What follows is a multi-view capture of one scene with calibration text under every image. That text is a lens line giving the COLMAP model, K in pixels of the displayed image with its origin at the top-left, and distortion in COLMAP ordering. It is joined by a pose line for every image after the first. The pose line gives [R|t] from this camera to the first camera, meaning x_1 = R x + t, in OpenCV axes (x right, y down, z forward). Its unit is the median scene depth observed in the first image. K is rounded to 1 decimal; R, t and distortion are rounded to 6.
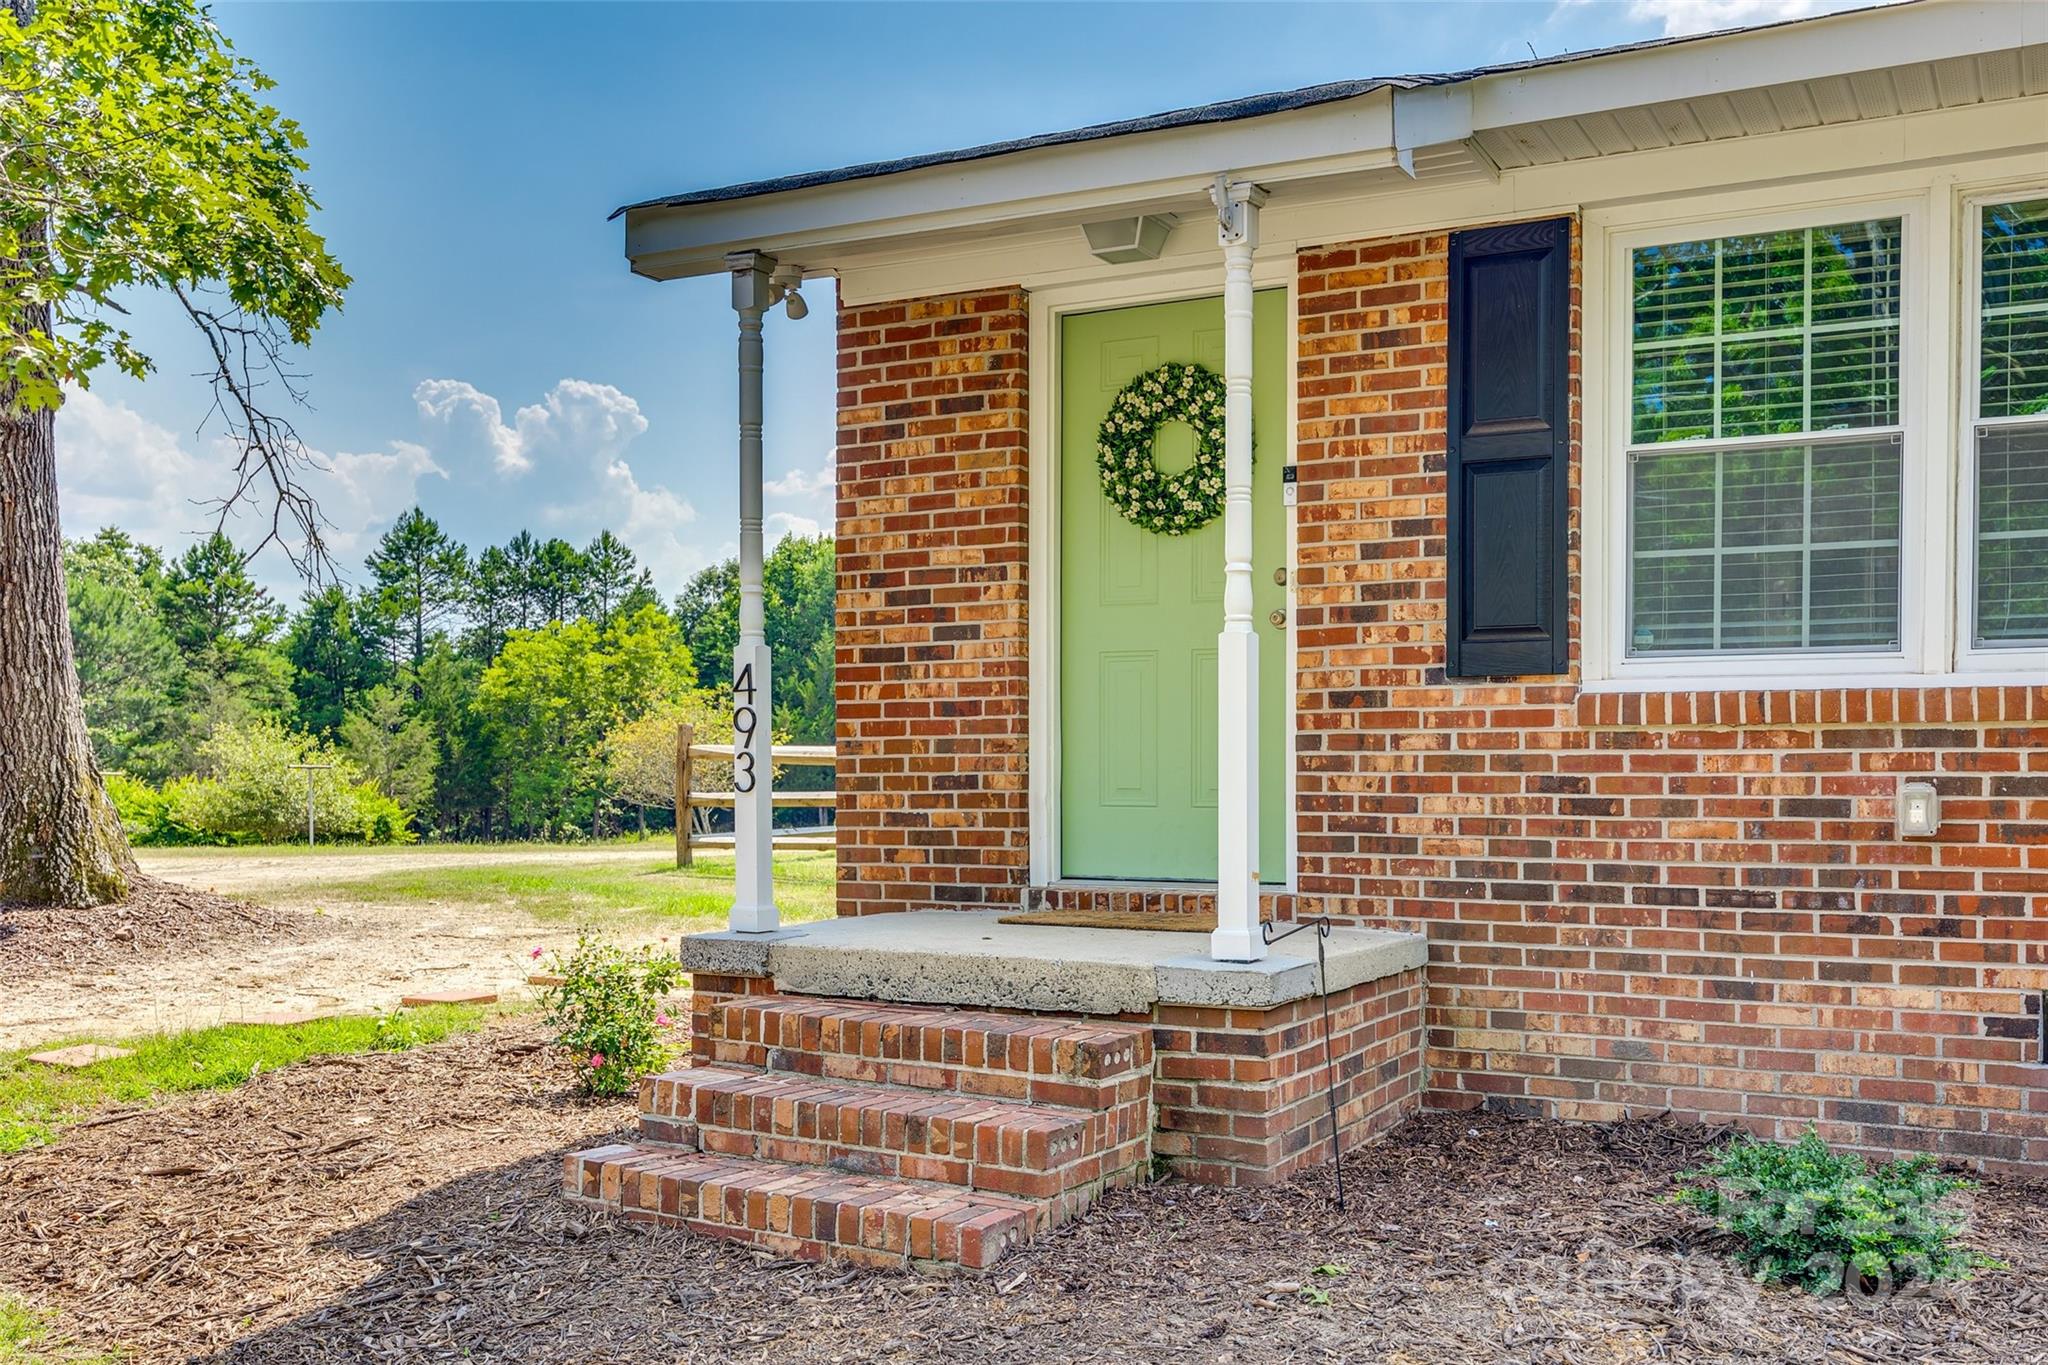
lens RADIAL K [[1955.3, 0, 1022.3], [0, 1955.3, 822.5], [0, 0, 1]] dist [0.001731, 0.008797]
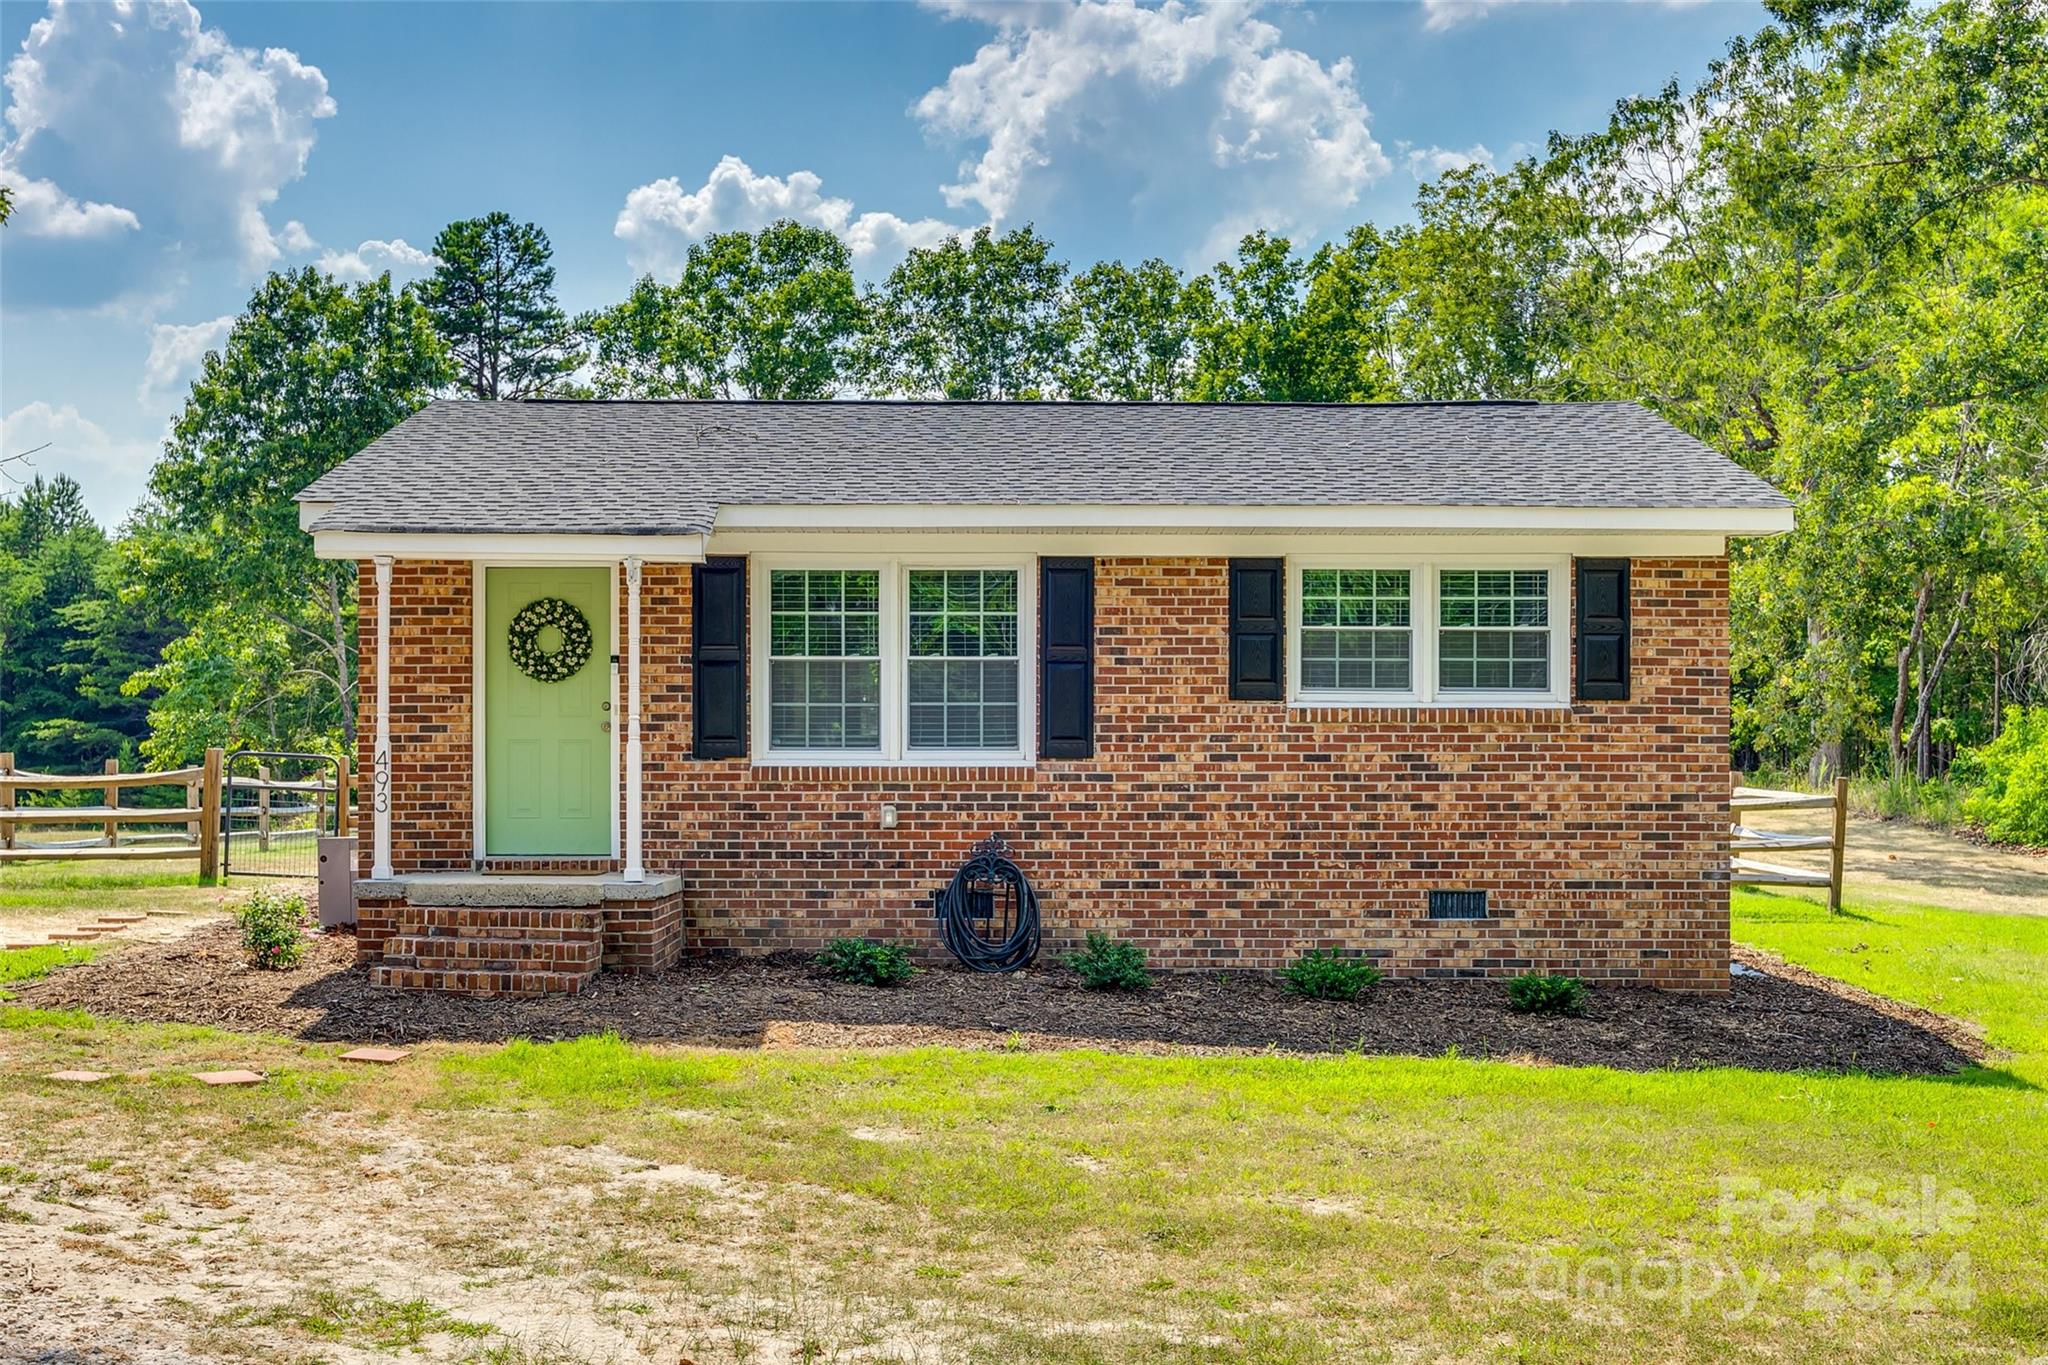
lens RADIAL K [[1955.3, 0, 1022.3], [0, 1955.3, 822.5], [0, 0, 1]] dist [0.001731, 0.008797]
pose [[0.865248, -0.008097, 0.501278, -0.568431], [0.012139, 0.999915, -0.004803, 0.013379], [-0.501197, 0.010241, 0.865273, -1.092597]]
